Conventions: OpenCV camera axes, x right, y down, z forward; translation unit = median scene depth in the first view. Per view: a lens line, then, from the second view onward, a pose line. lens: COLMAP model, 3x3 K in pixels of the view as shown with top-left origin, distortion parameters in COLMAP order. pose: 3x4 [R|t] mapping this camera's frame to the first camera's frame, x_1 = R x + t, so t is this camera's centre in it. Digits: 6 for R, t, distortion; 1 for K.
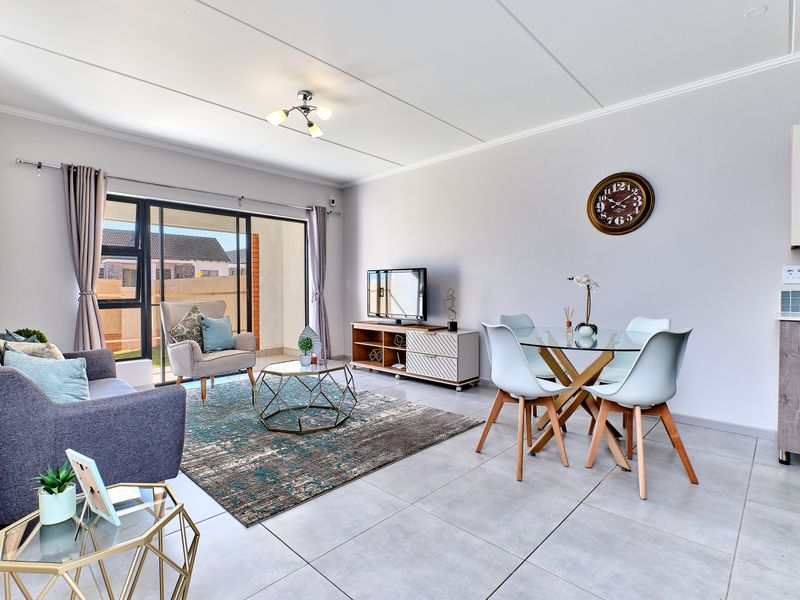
lens RADIAL K [[394.8, 0, 398.2], [0, 394.8, 294.6], [0, 0, 1]] dist [-0.001902, -0.000498]
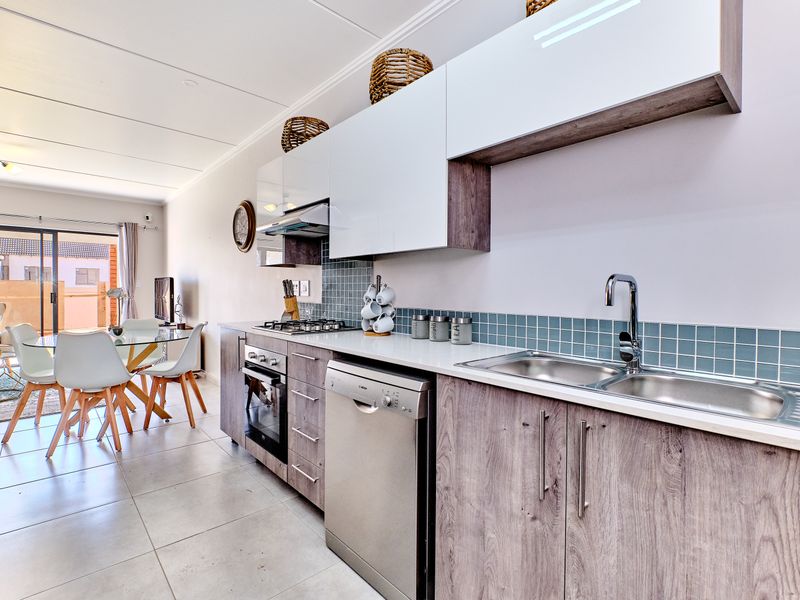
lens RADIAL K [[394.8, 0, 398.2], [0, 394.8, 294.6], [0, 0, 1]] dist [-0.001902, -0.000498]
pose [[0.998991, 0.005546, -0.044569, 1.096511], [-0.005665, 0.999981, -0.002549, -0.022712], [0.044554, 0.002799, 0.999003, -0.206631]]
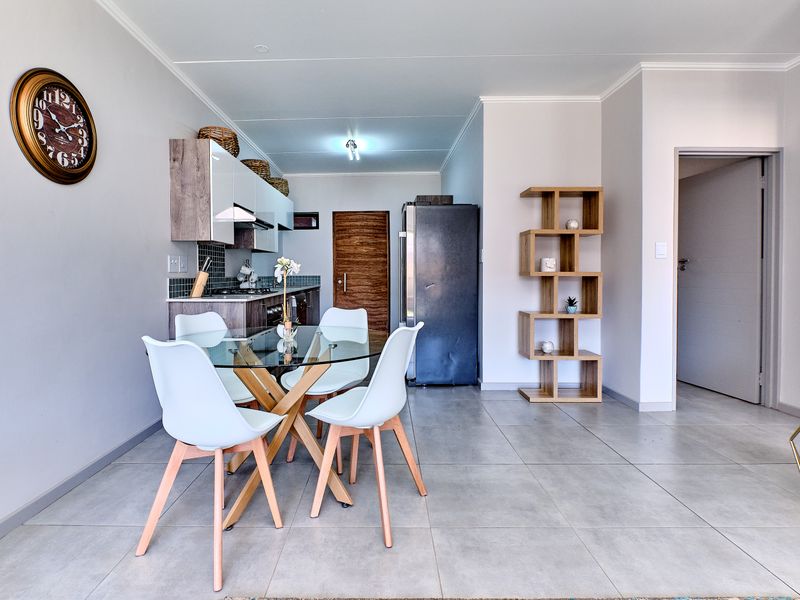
lens RADIAL K [[420.9, 0, 373.4], [0, 420.9, 281.6], [0, 0, 1]] dist [-0.000053, -0.024023]
pose [[-0.687502, -0.006470, 0.726153, -0.181668], [0.021829, 0.999324, 0.029571, -0.018997], [-0.725854, 0.036181, -0.686897, 1.089554]]
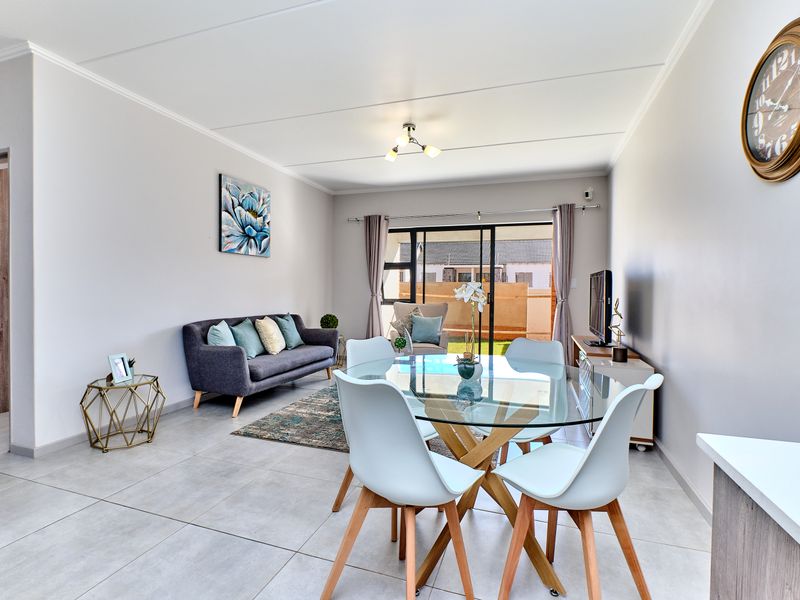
lens RADIAL K [[390.6, 0, 400.2], [0, 390.6, 292.2], [0, 0, 1]] dist [0.000402, -0.000149]
pose [[0.441973, 0.015316, -0.896898, 0.750302], [-0.028500, 0.999589, 0.003026, -0.024207], [0.896575, 0.024224, 0.442228, 0.465463]]
